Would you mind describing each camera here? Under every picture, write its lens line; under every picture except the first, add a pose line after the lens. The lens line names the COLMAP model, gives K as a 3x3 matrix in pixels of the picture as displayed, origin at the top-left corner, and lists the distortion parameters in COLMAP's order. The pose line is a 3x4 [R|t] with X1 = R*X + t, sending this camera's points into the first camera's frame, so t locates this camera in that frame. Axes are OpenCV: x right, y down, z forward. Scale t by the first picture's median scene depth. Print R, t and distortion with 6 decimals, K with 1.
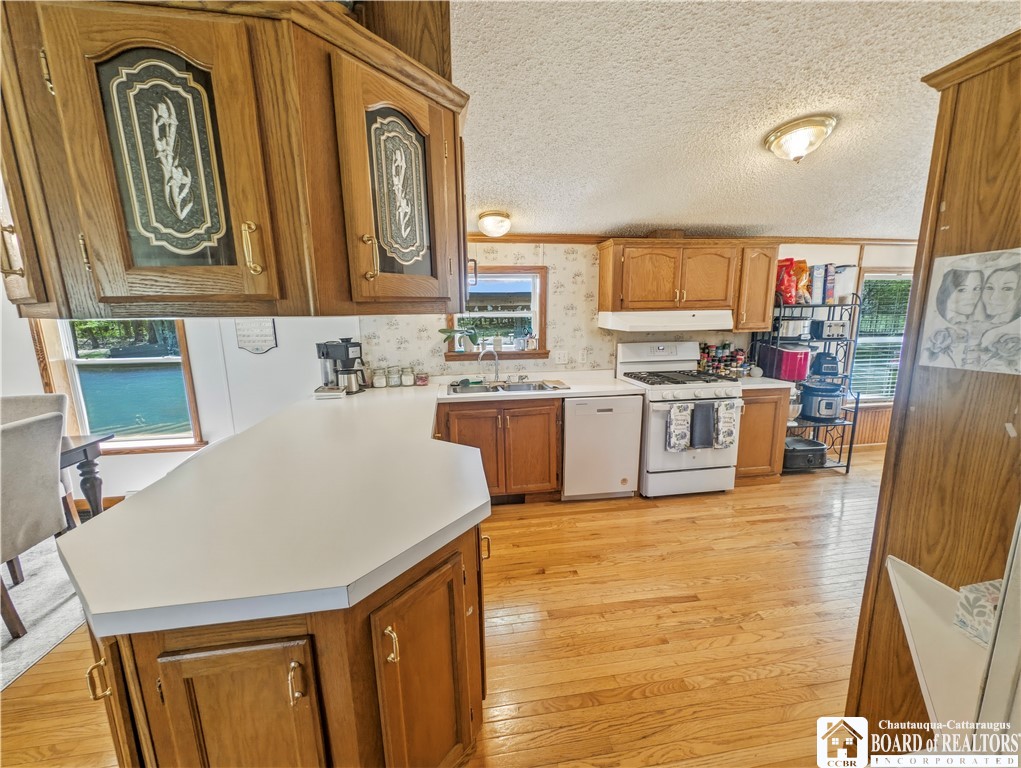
lens RADIAL K [[398.5, 0, 511.7], [0, 398.5, 386.7], [0, 0, 1]] dist [-0.002979, -0.000156]
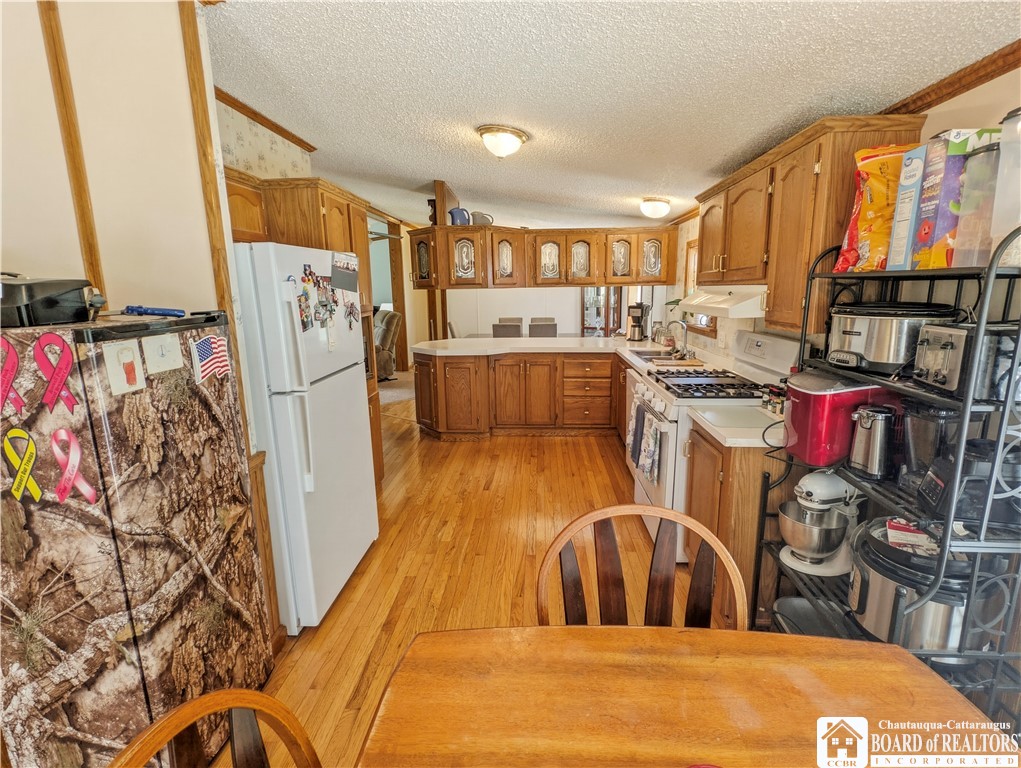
lens RADIAL K [[496.0, 0, 514.5], [0, 496.0, 385.2], [0, 0, 1]] dist [0.009527, -0.005629]
pose [[-0.196254, 0.205788, -0.958716, 1.358548], [-0.156941, 0.958533, 0.237875, -0.178498], [0.967912, 0.197146, -0.155819, 0.849480]]
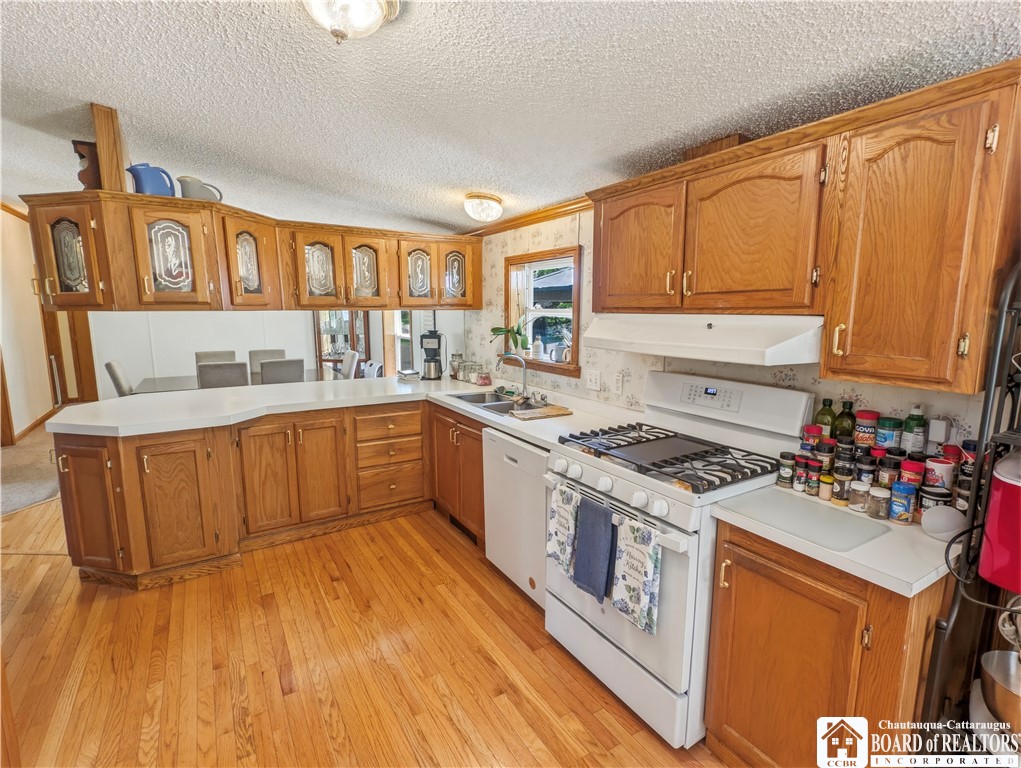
lens RADIAL K [[496.0, 0, 513.8], [0, 496.0, 385.3], [0, 0, 1]] dist [0.009527, -0.005629]
pose [[0.400378, 0.156913, -0.902816, 0.912019], [-0.171299, 0.980679, 0.094479, -0.133453], [0.900197, 0.116824, 0.419521, 0.599004]]
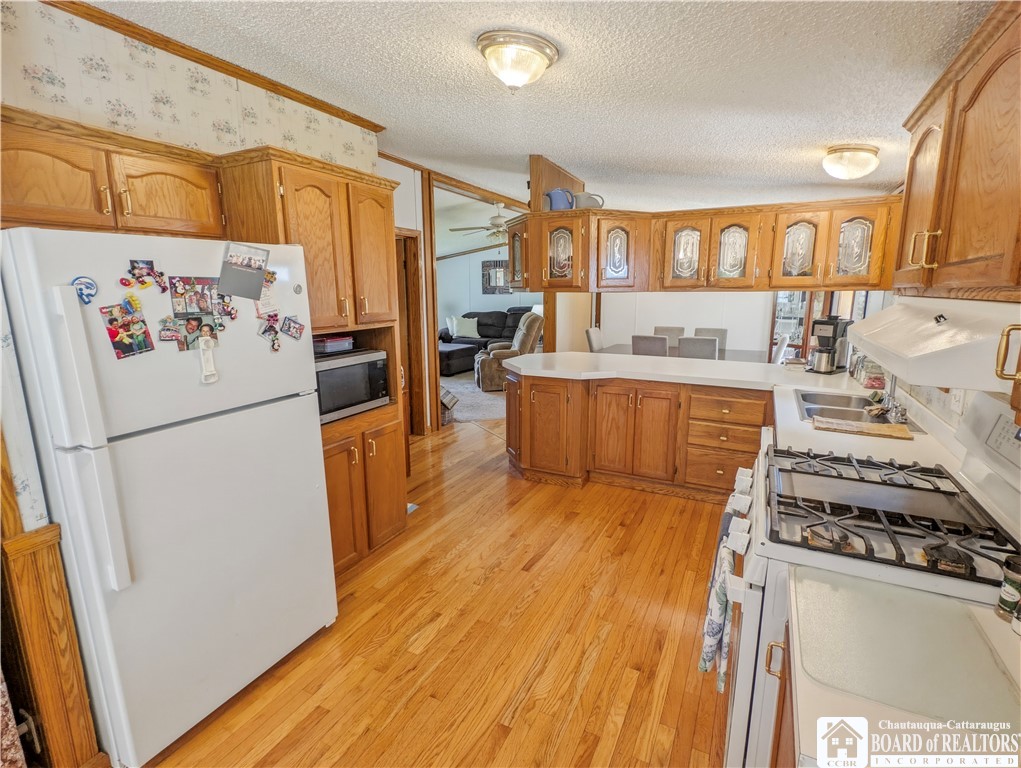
lens RADIAL K [[496.0, 0, 512.1], [0, 496.0, 385.1], [0, 0, 1]] dist [0.009527, -0.005629]
pose [[-0.576917, 0.171725, -0.798547, 0.941050], [-0.133147, 0.944801, 0.299370, -0.205078], [0.805877, 0.279036, -0.522208, 0.988341]]
